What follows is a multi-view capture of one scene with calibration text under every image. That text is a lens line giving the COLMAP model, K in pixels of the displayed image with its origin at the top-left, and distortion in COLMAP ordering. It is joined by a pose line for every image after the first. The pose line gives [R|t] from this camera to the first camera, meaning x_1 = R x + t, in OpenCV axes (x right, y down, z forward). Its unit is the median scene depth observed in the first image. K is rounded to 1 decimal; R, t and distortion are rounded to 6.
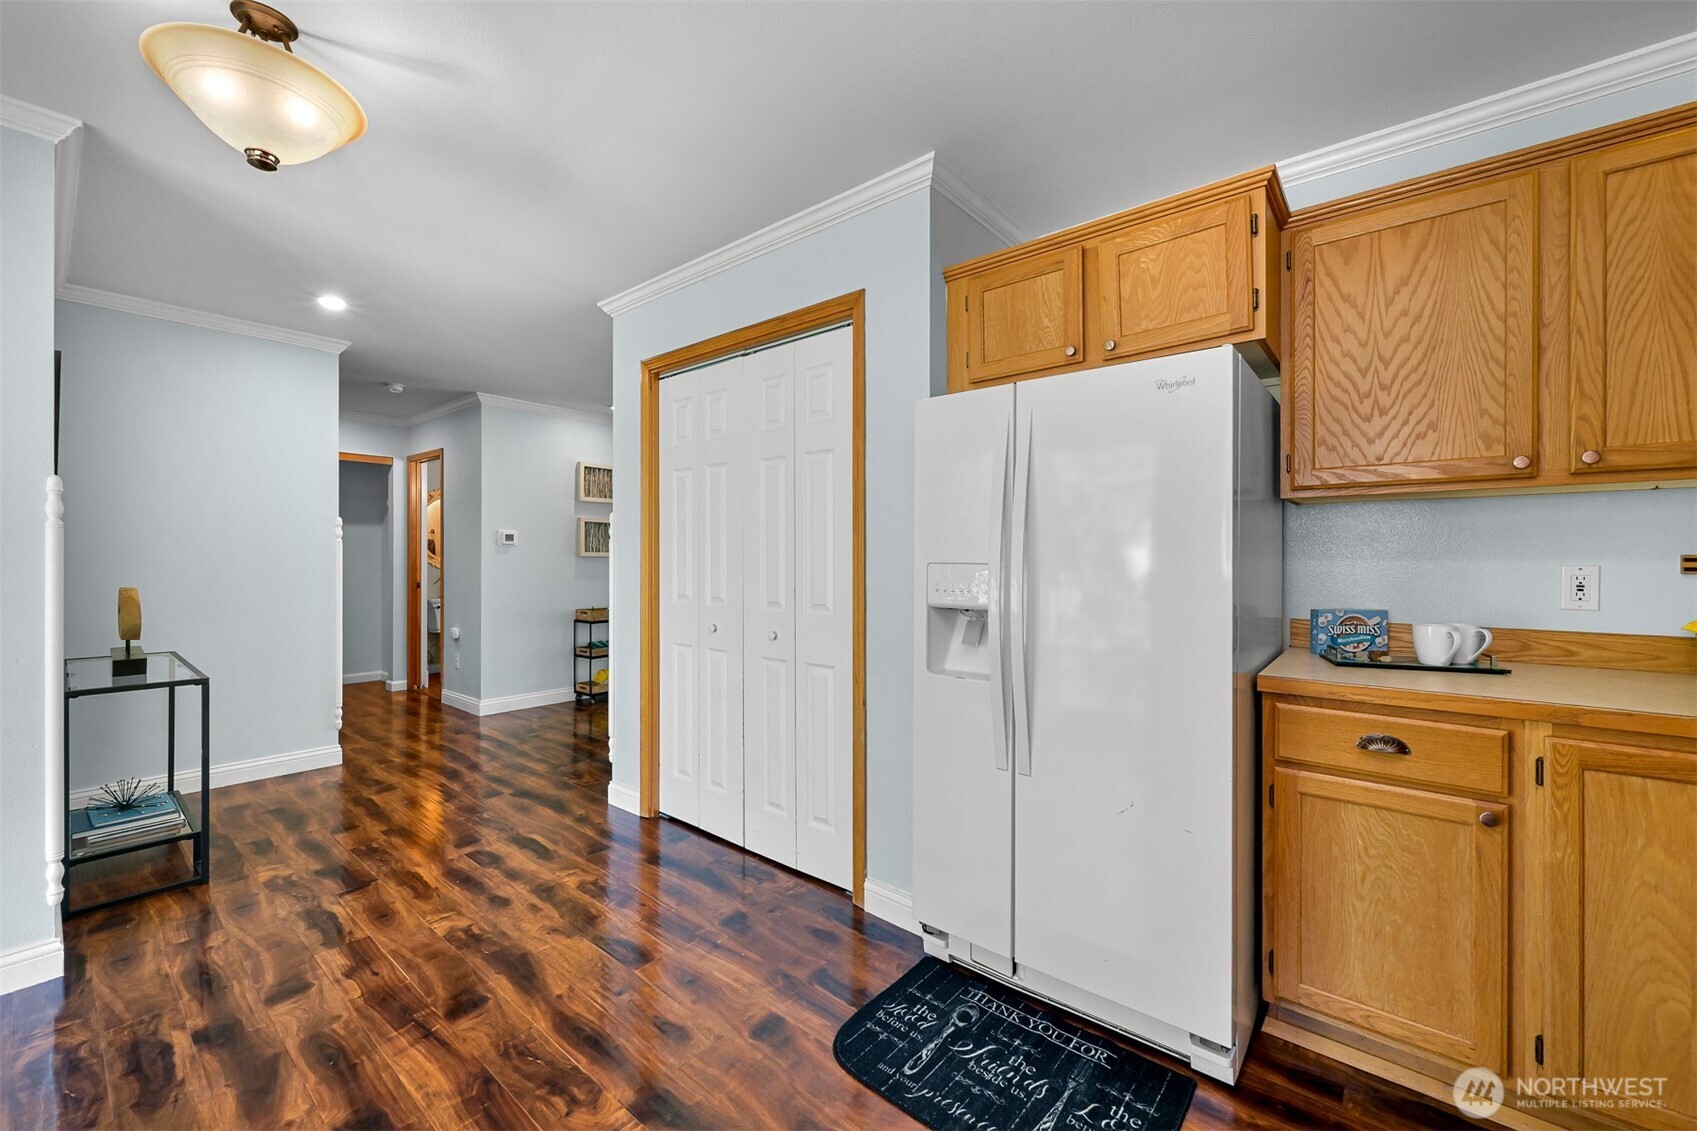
lens RADIAL K [[679.2, 0, 860.7], [0, 679.2, 560.5], [0, 0, 1]] dist [-0.000731, 0.000223]
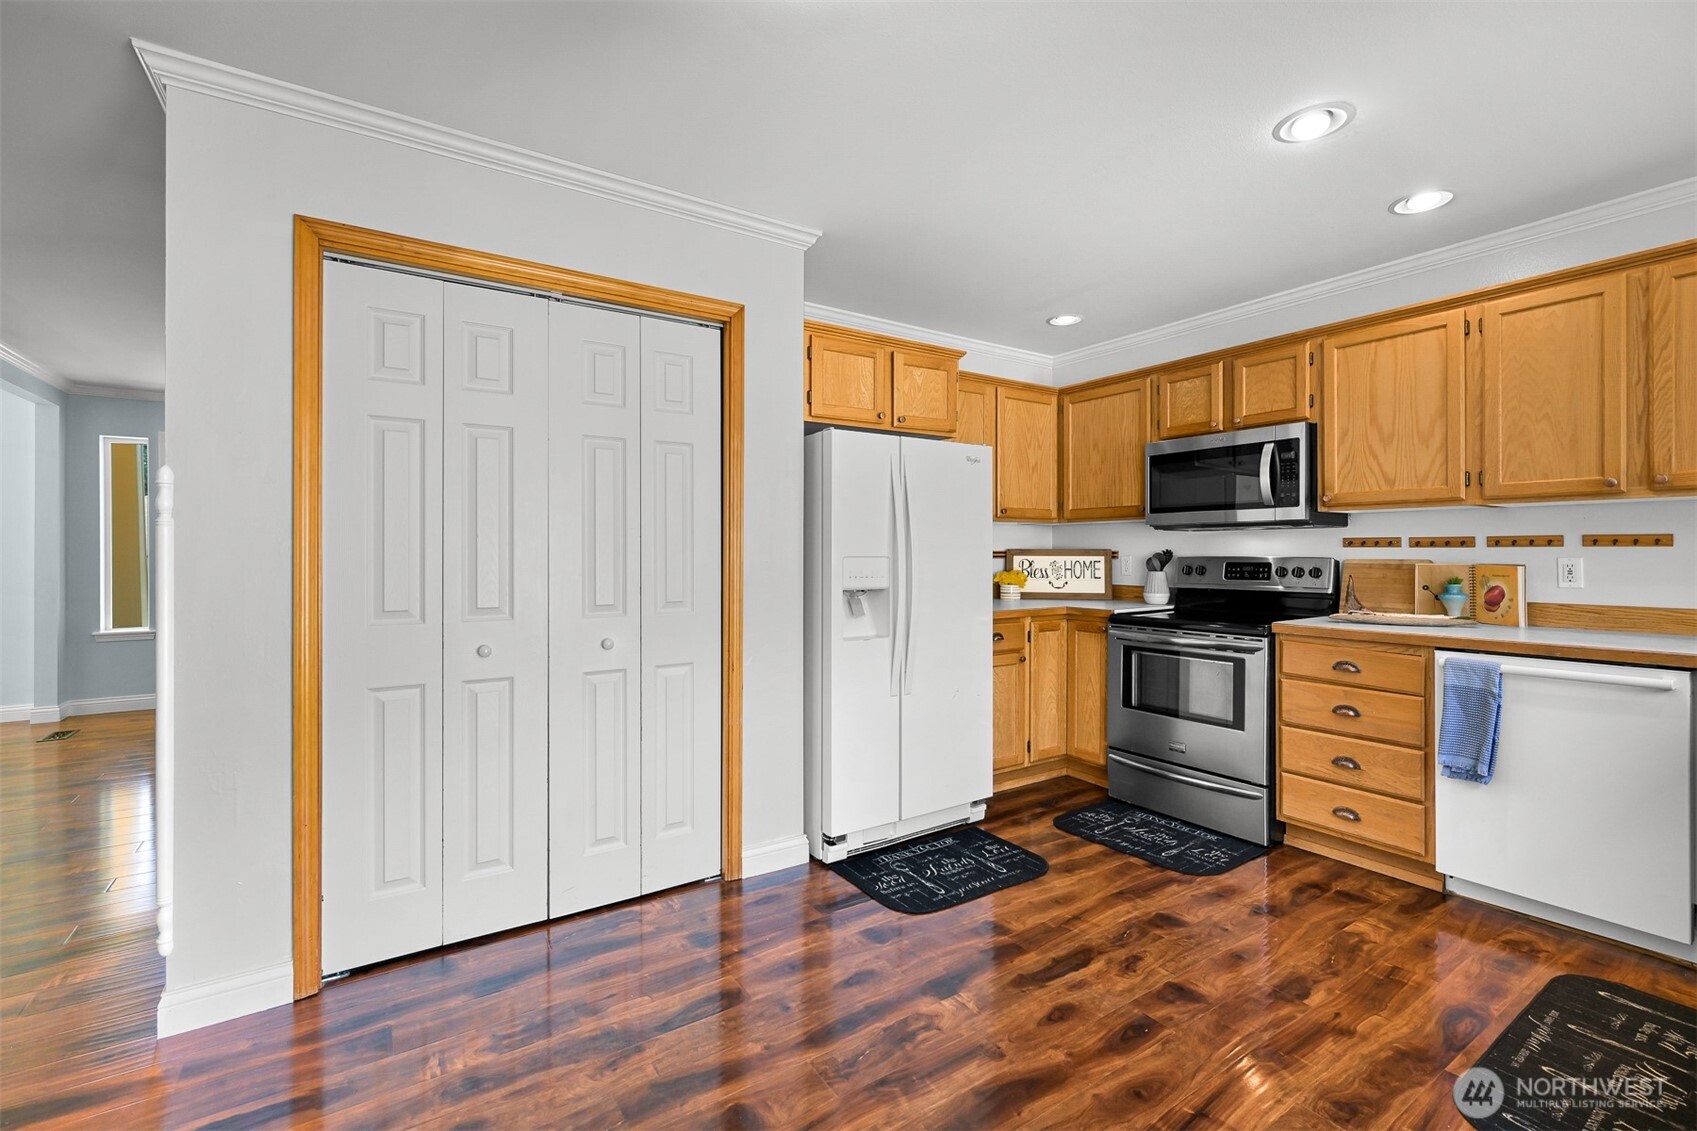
lens RADIAL K [[739.0, 0, 855.1], [0, 739.0, 554.7], [0, 0, 1]] dist [0.000831, 0.000584]
pose [[0.285635, -0.005329, 0.958324, -1.191291], [0.006811, 0.999971, 0.003530, -0.004614], [-0.958314, 0.005519, 0.285663, 0.544173]]
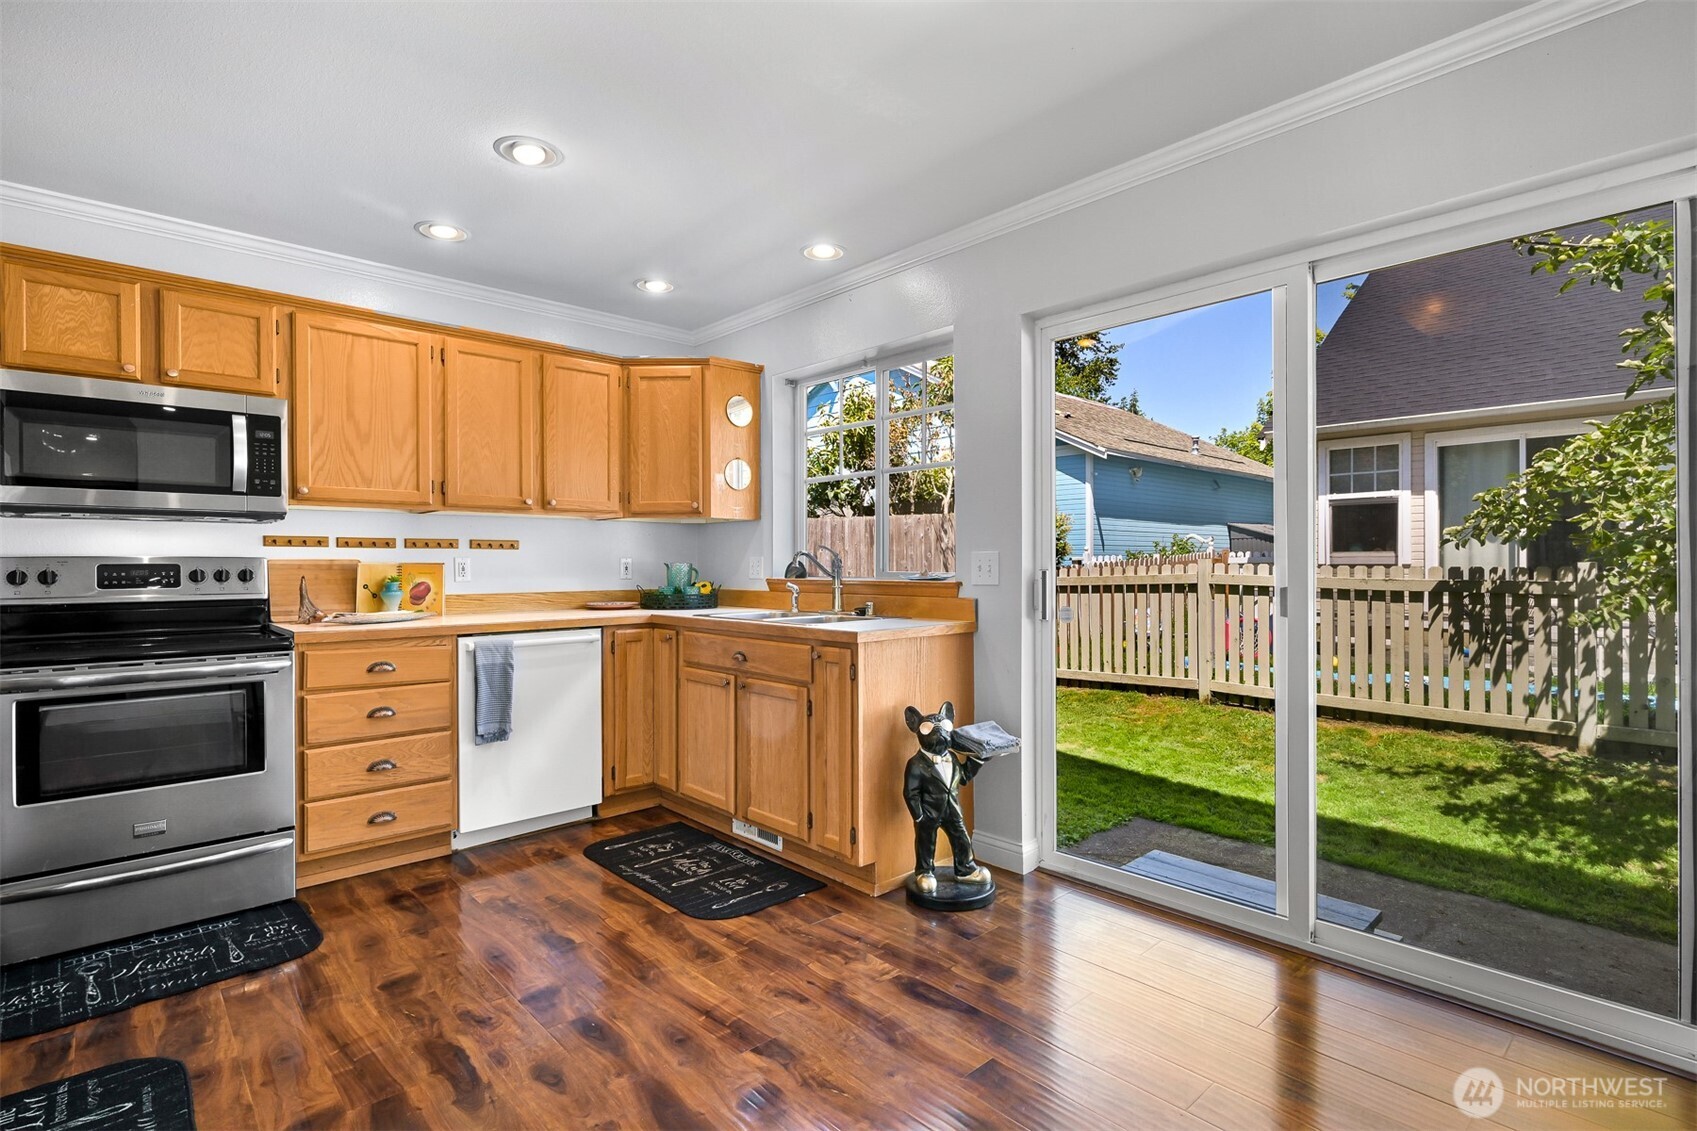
lens RADIAL K [[824.0, 0, 844.5], [0, 824.0, 569.9], [0, 0, 1]] dist [0.005126, -0.000290]
pose [[-0.988717, 0.000837, 0.149793, -0.681136], [0.002702, 0.999921, 0.012247, 0.021303], [-0.149771, 0.012514, -0.988642, 1.392071]]
